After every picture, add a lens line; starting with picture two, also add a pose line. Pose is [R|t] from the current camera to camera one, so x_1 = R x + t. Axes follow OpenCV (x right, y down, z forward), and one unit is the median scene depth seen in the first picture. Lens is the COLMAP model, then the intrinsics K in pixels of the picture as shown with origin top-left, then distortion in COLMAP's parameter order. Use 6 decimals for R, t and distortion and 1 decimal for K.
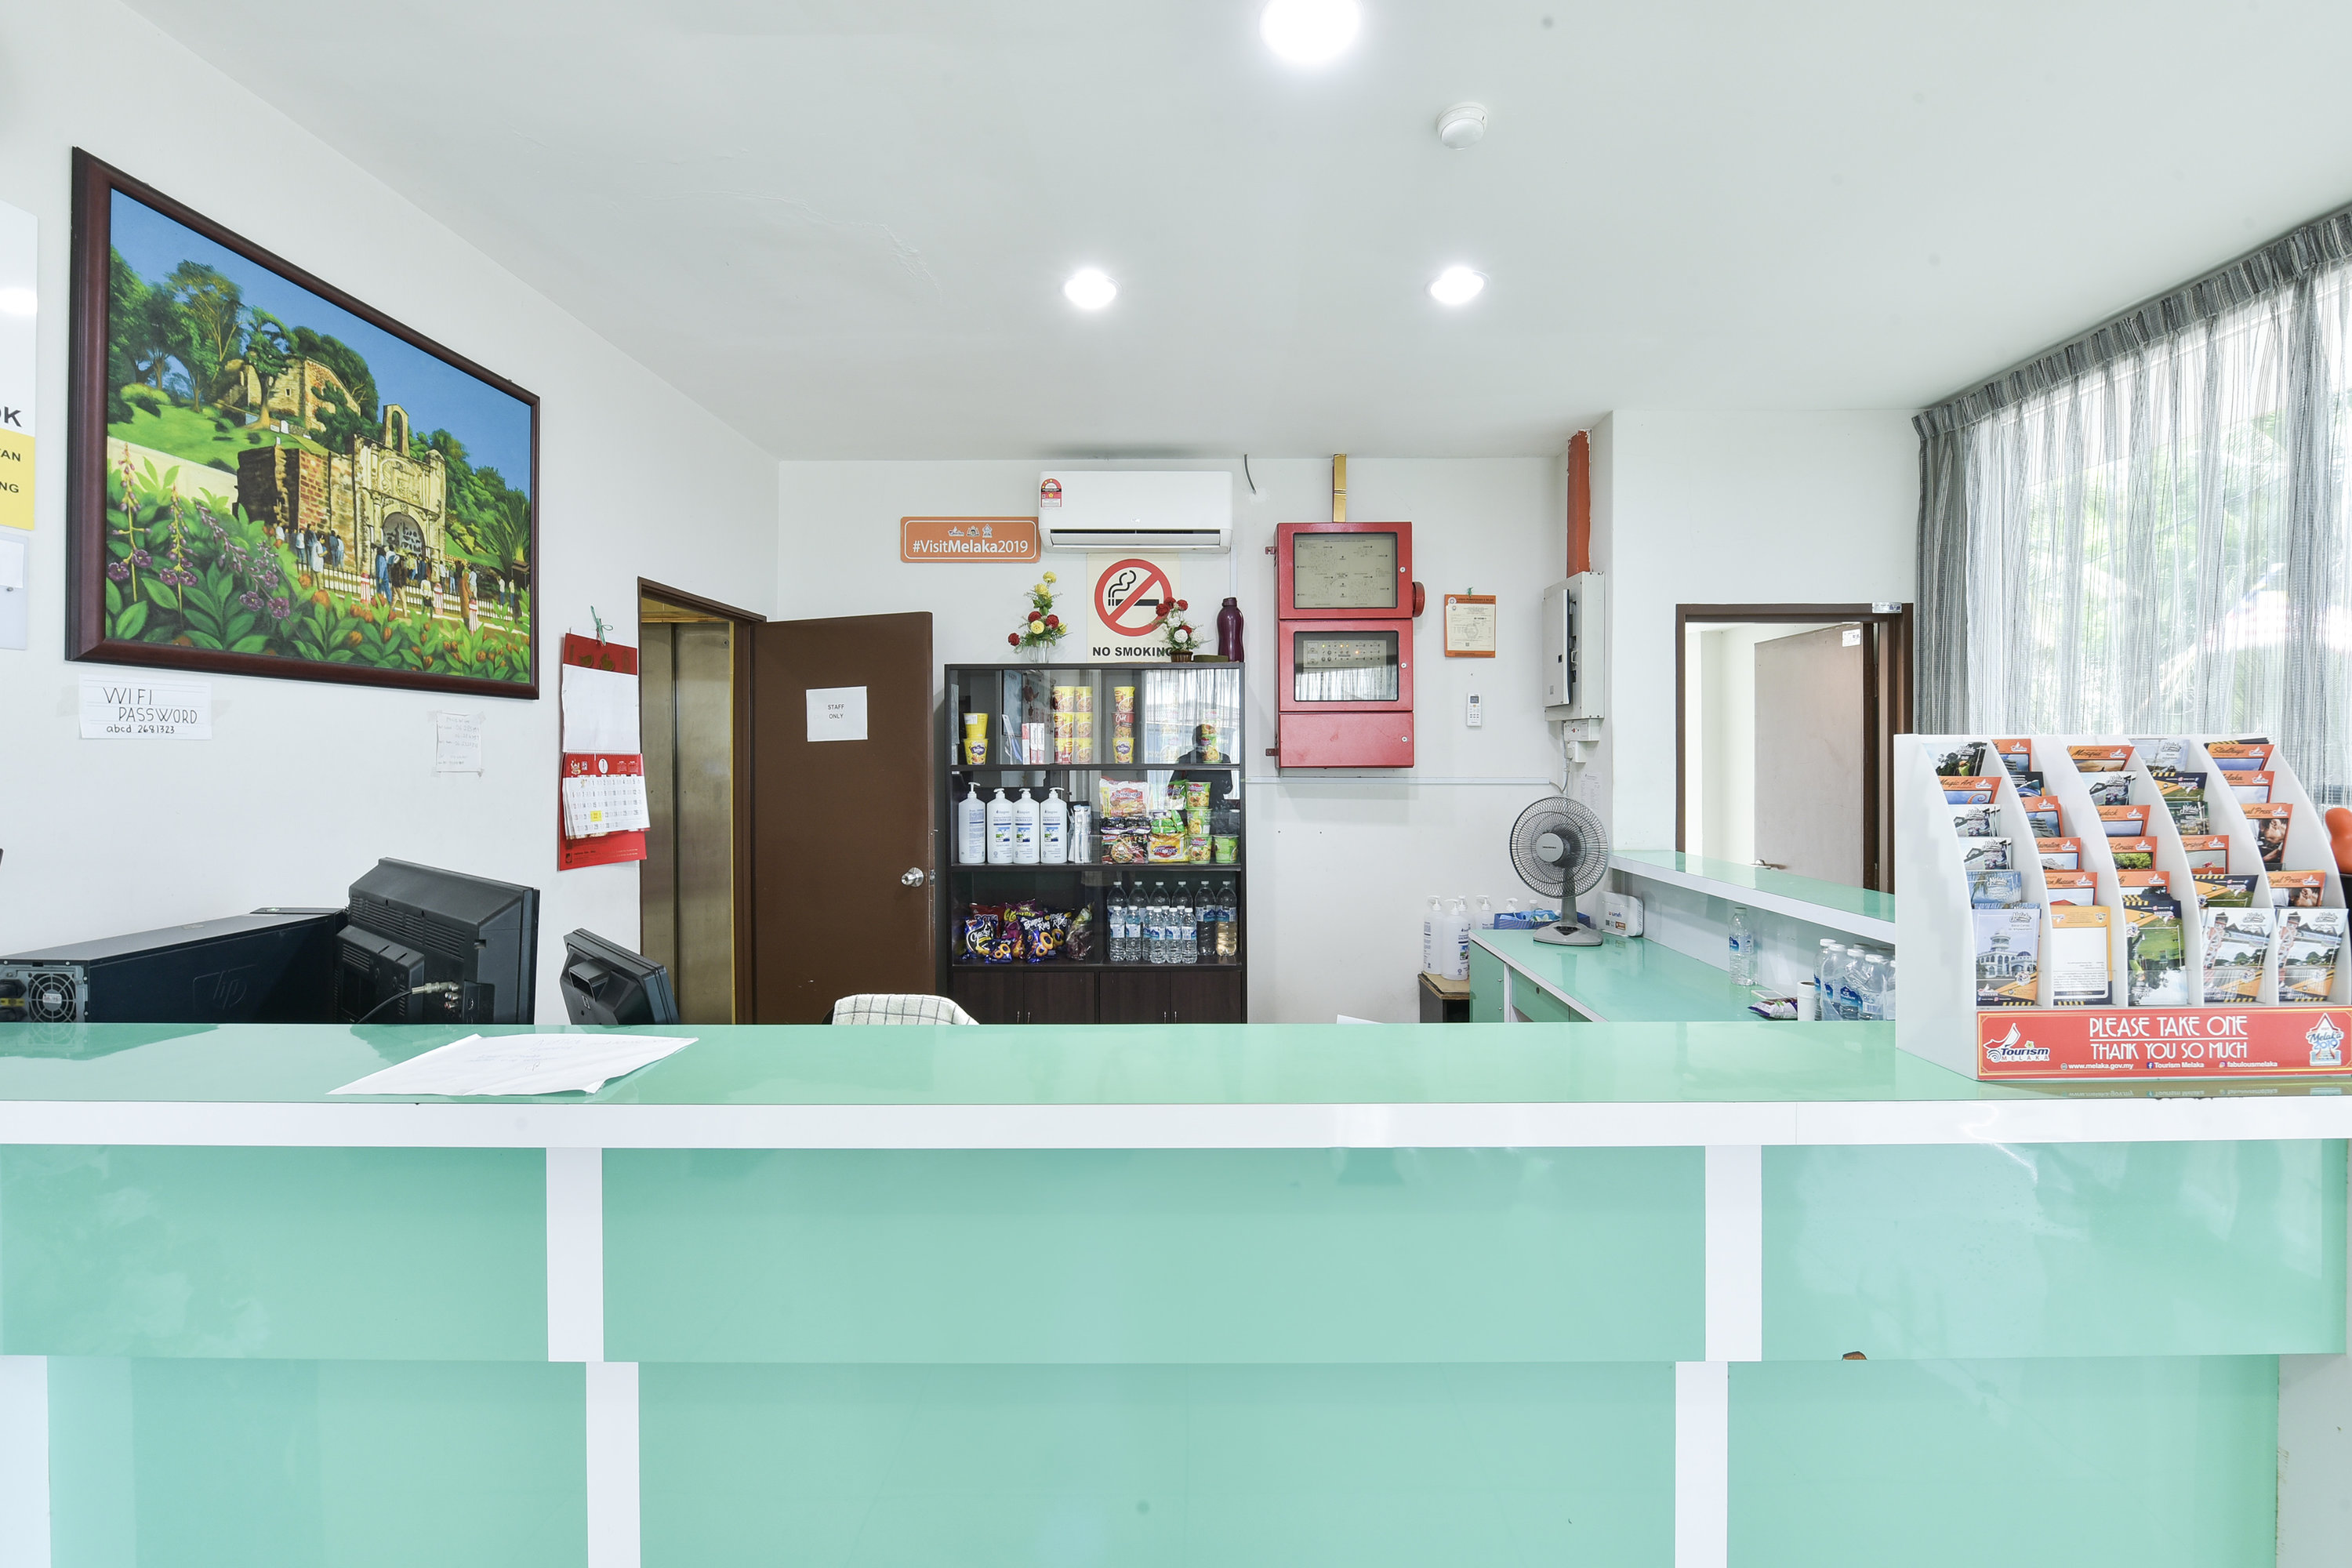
lens RADIAL K [[943.9, 0, 1180.8], [0, 943.9, 737.9], [0, 0, 1]] dist [-0.002023, -0.000312]
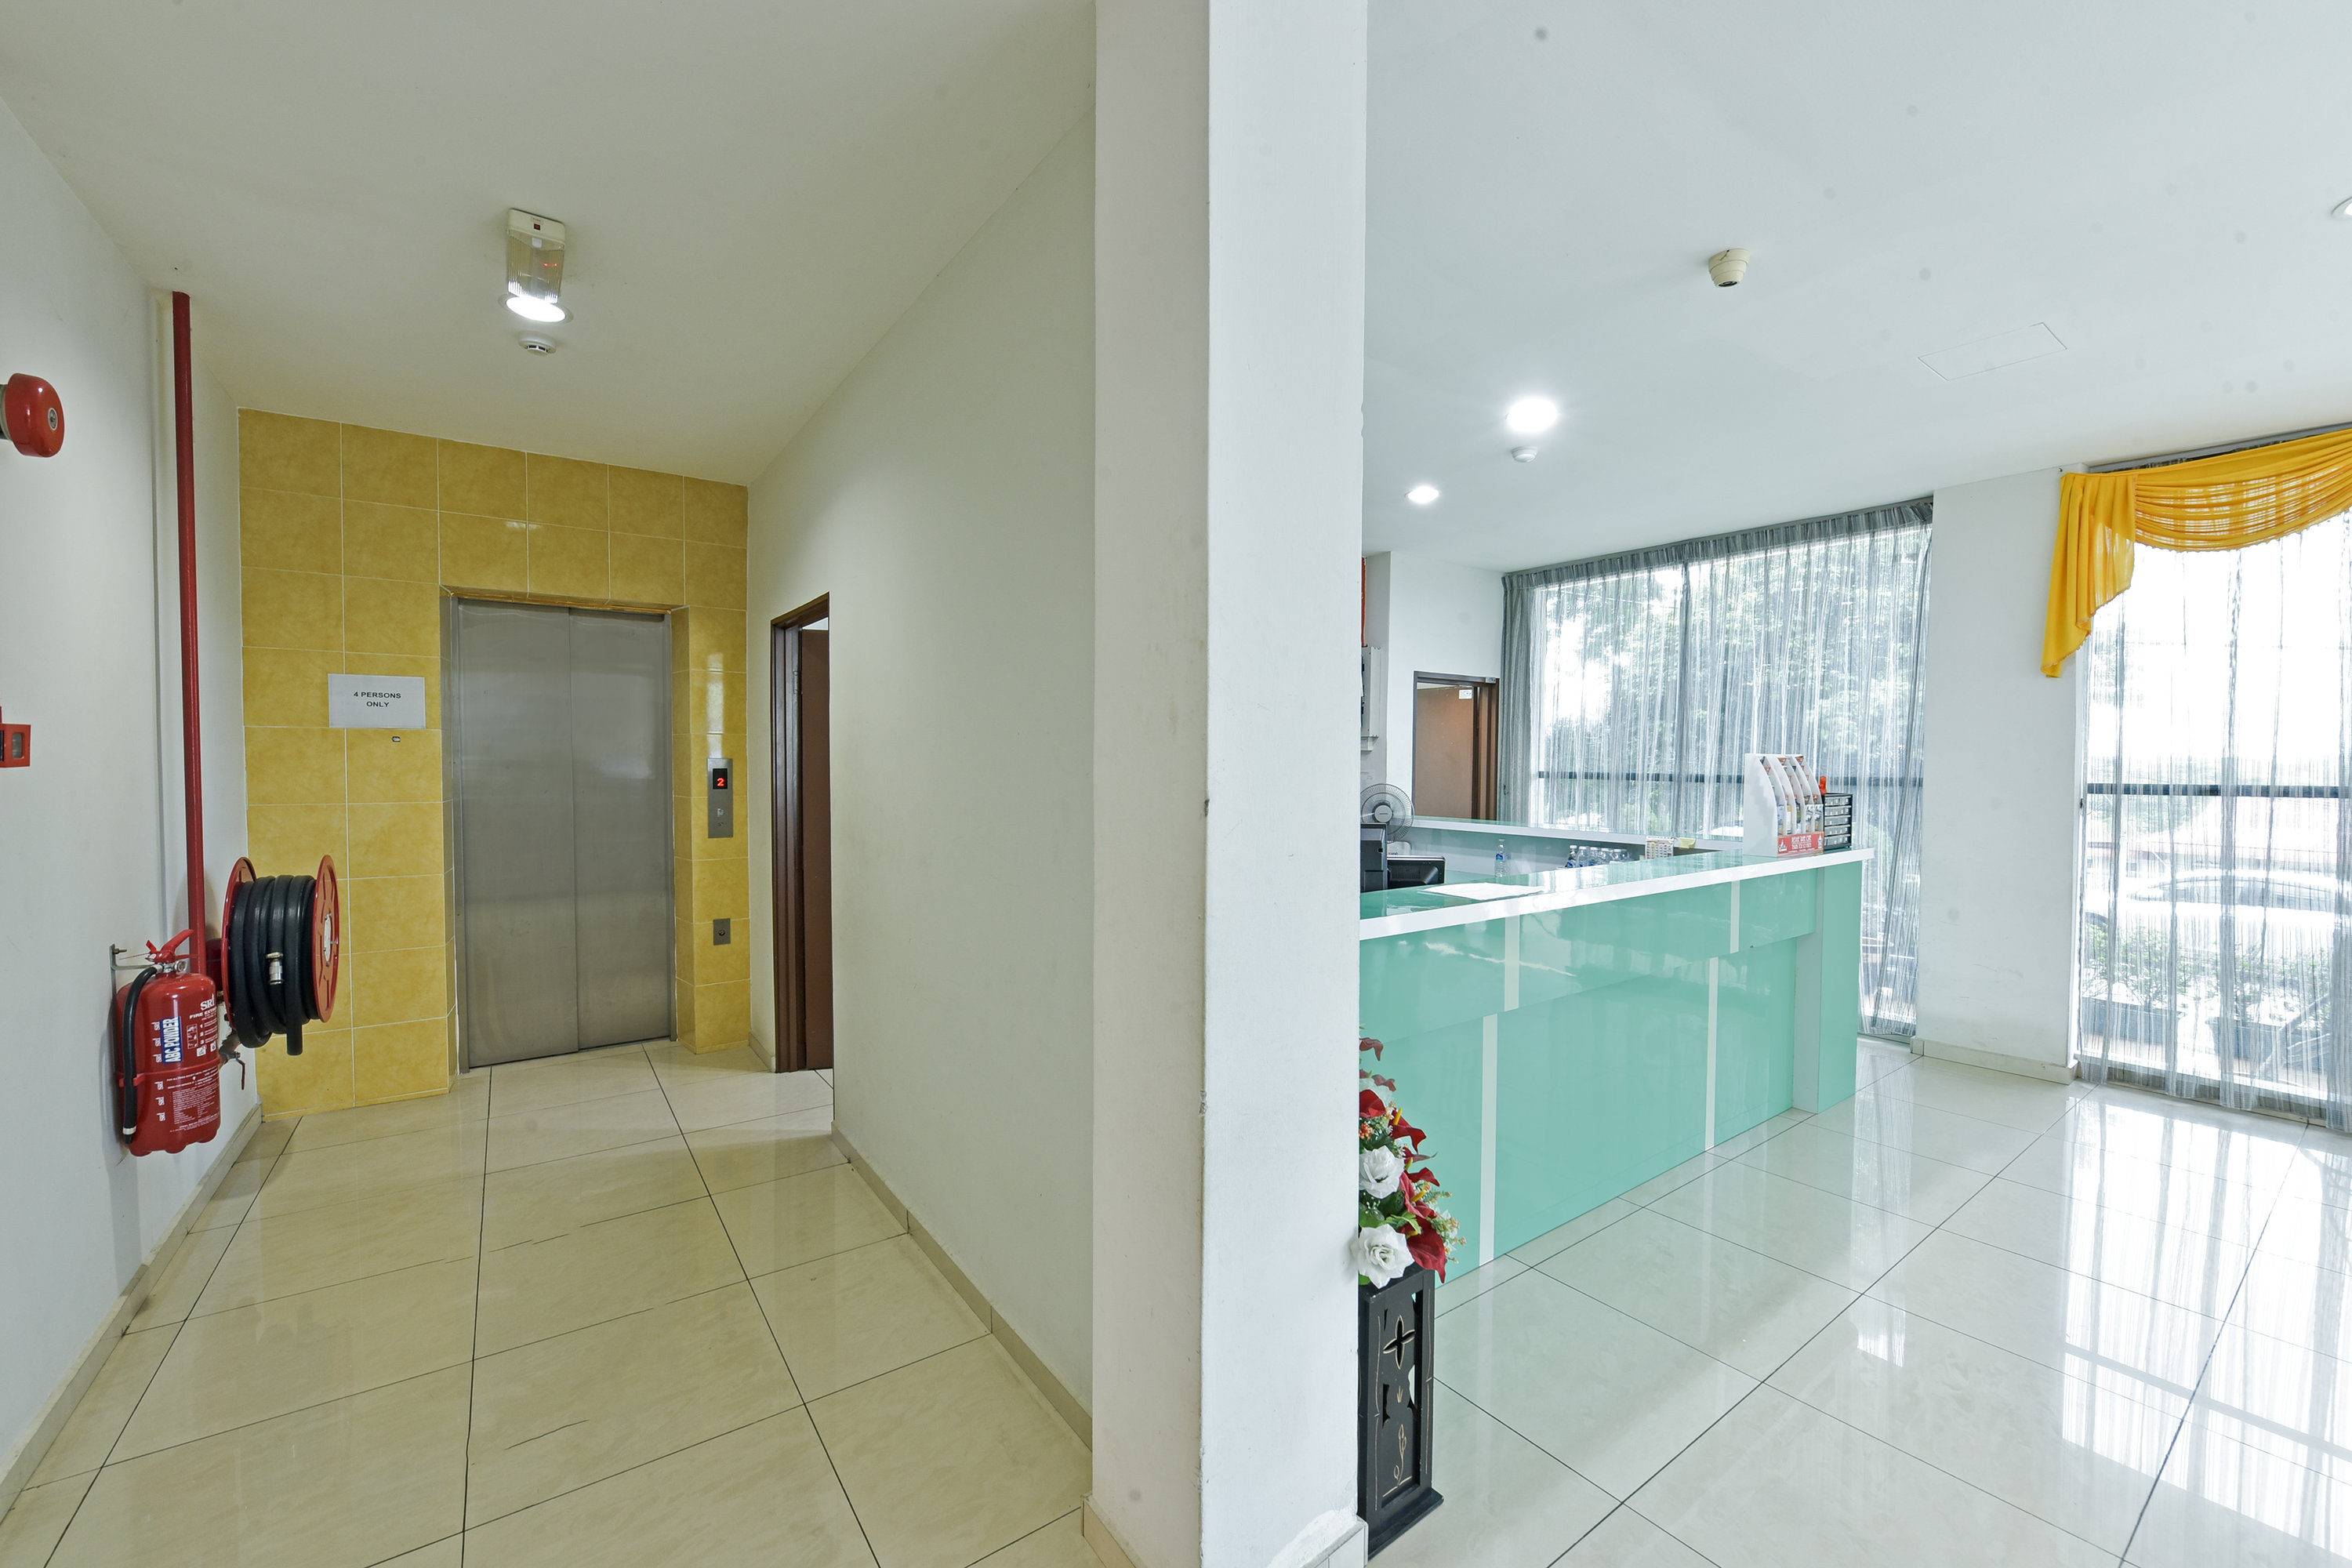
lens RADIAL K [[936.2, 0, 1176.0], [0, 936.2, 784.0], [0, 0, 1]] dist [0.001012, 0.000013]
pose [[0.815111, -0.009332, 0.579230, -0.843152], [-0.017707, 0.999002, 0.041012, 0.000005], [-0.579035, -0.043685, 0.814132, -0.143464]]
